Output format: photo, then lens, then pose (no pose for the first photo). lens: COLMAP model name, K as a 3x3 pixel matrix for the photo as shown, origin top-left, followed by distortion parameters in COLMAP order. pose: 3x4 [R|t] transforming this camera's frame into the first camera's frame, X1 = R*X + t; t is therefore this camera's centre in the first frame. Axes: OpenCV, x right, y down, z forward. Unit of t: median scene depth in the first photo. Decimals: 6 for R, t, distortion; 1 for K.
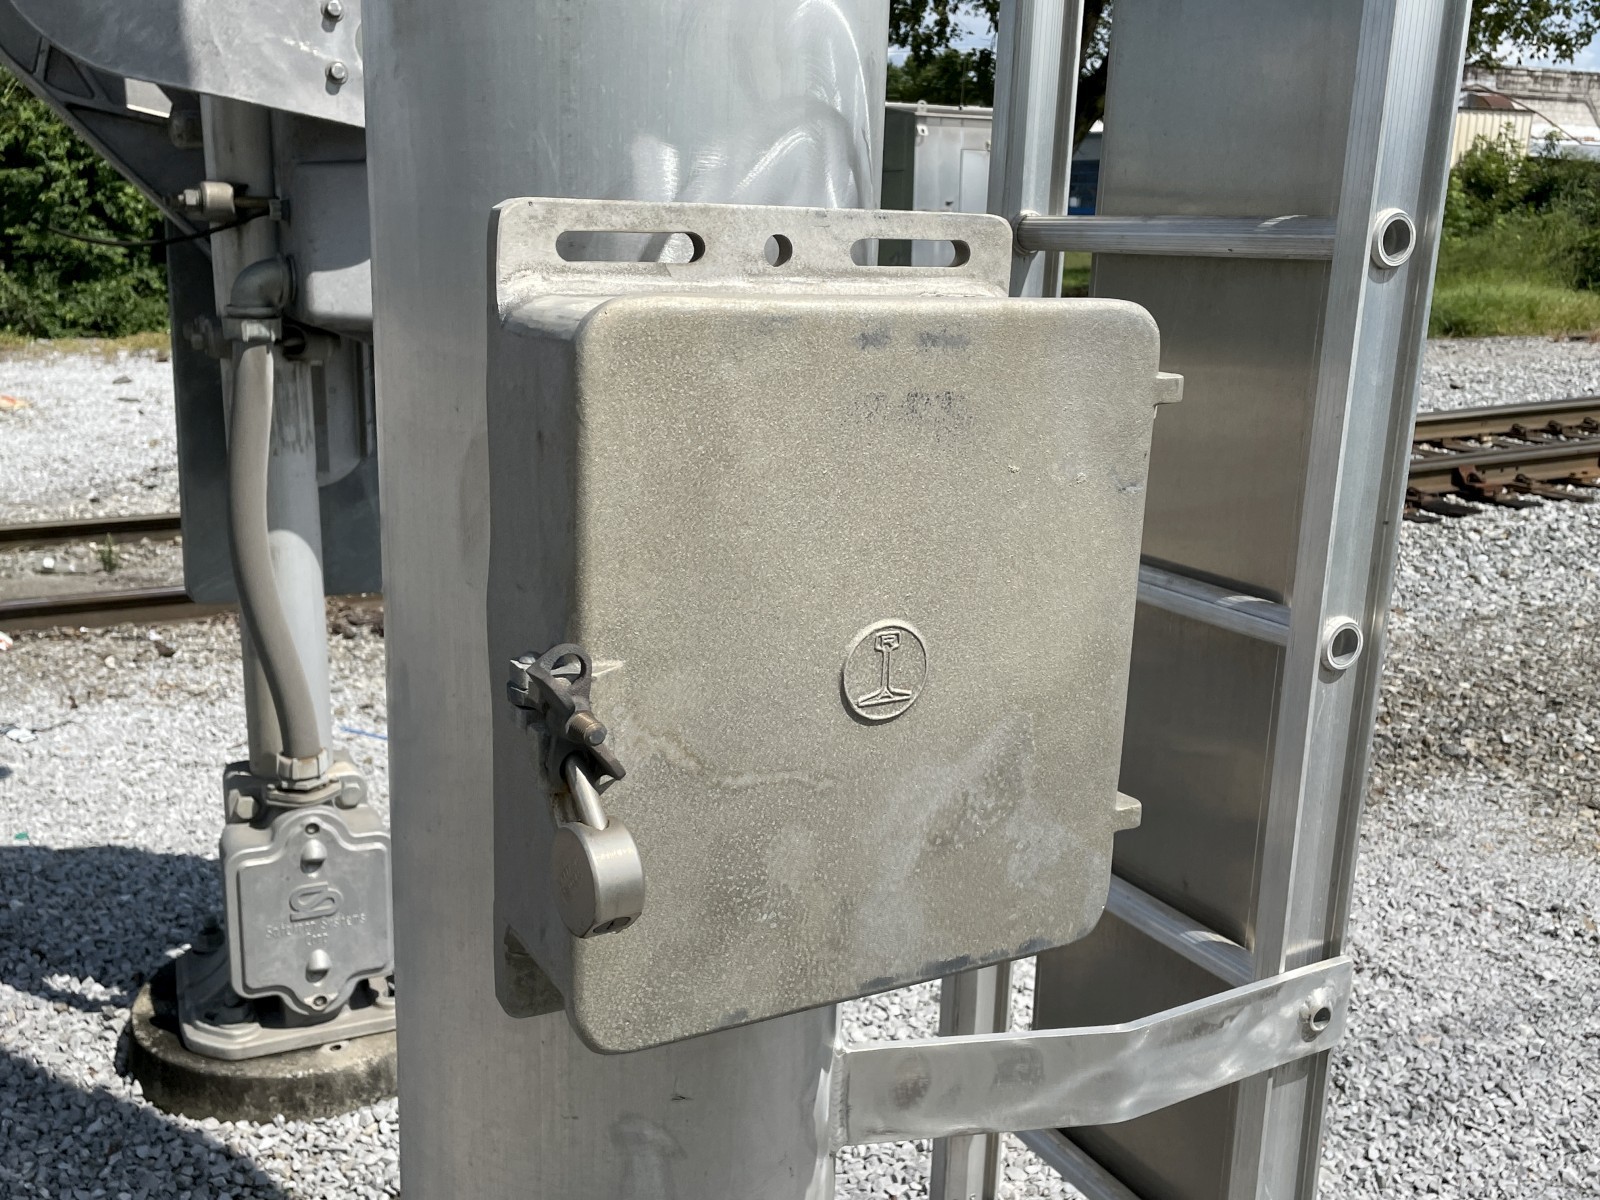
lens RADIAL K [[1535.0, 0, 801.3], [0, 1535.0, 600.1], [0, 0, 1]] dist [0.002049, 0.000000]
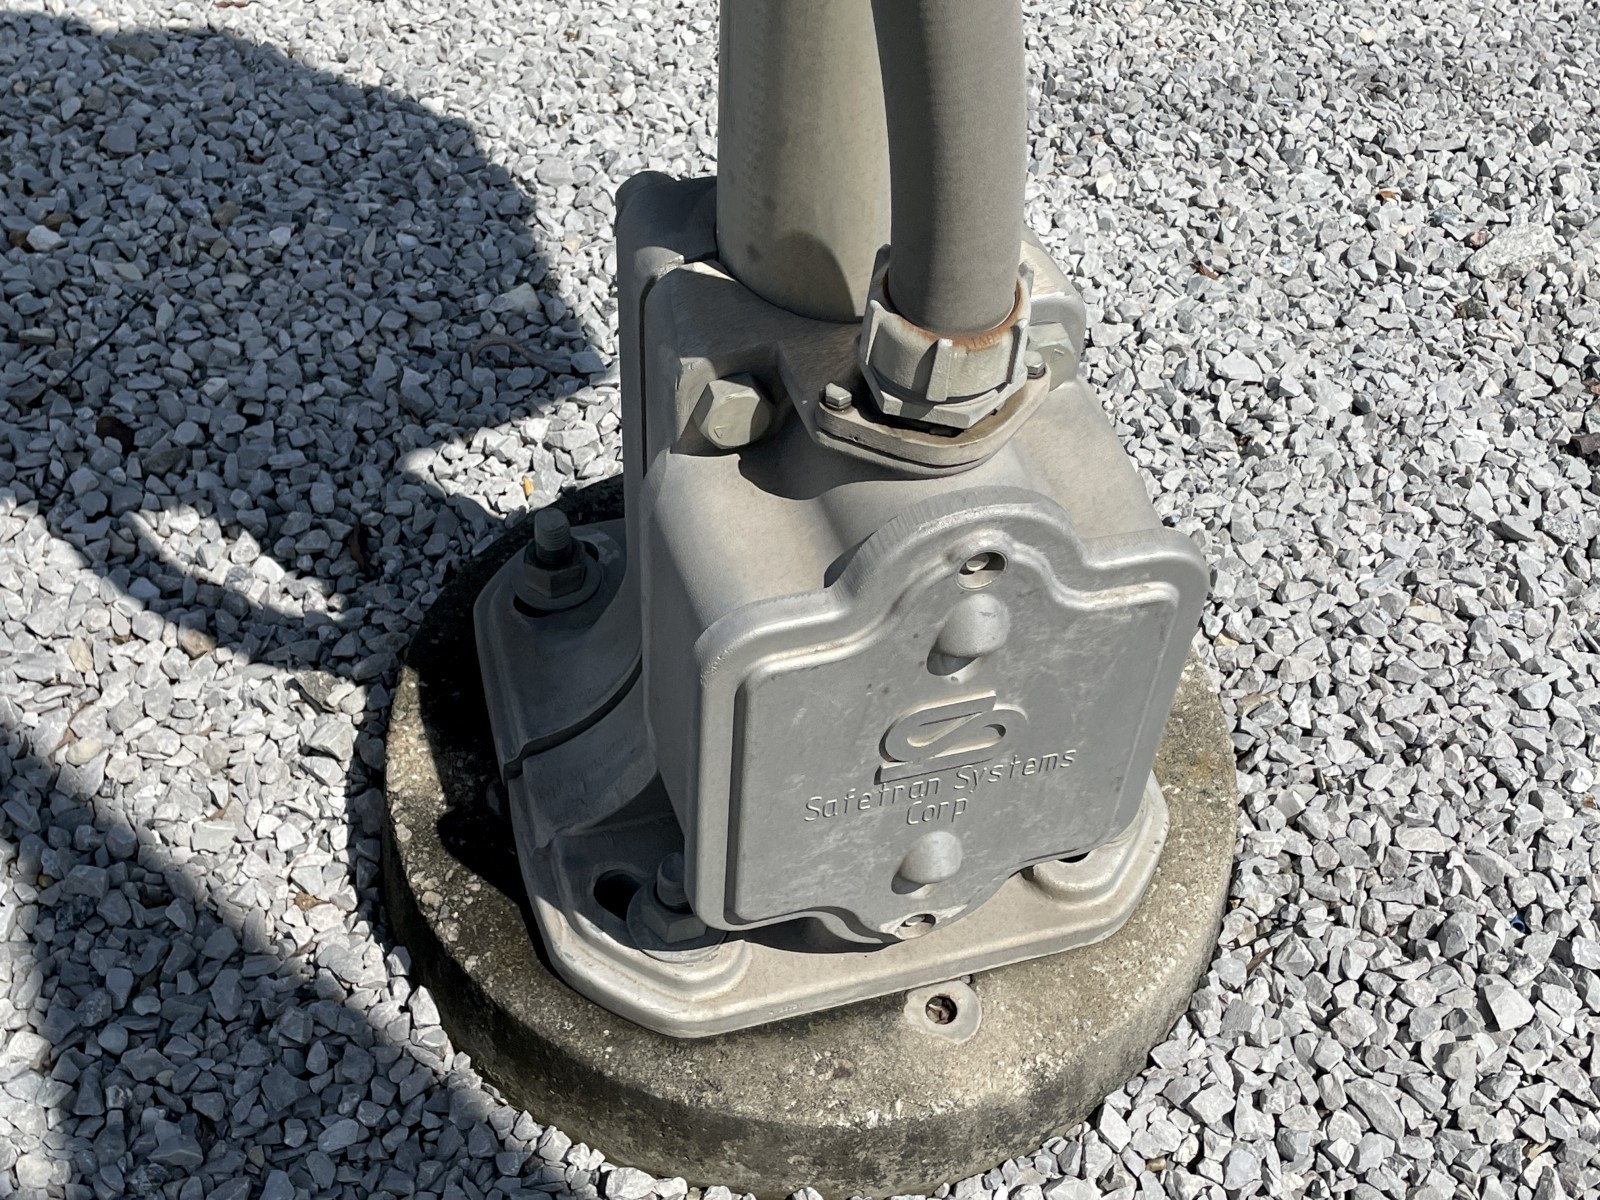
lens RADIAL K [[1901.3, 0, 796.7], [0, 1901.3, 602.5], [0, 0, 1]] dist [0.075356, 0.000000]
pose [[0.989862, 0.121286, -0.073917, -0.315698], [-0.060492, 0.830848, 0.553203, -0.045399], [0.128509, -0.543123, 0.829761, 0.663947]]
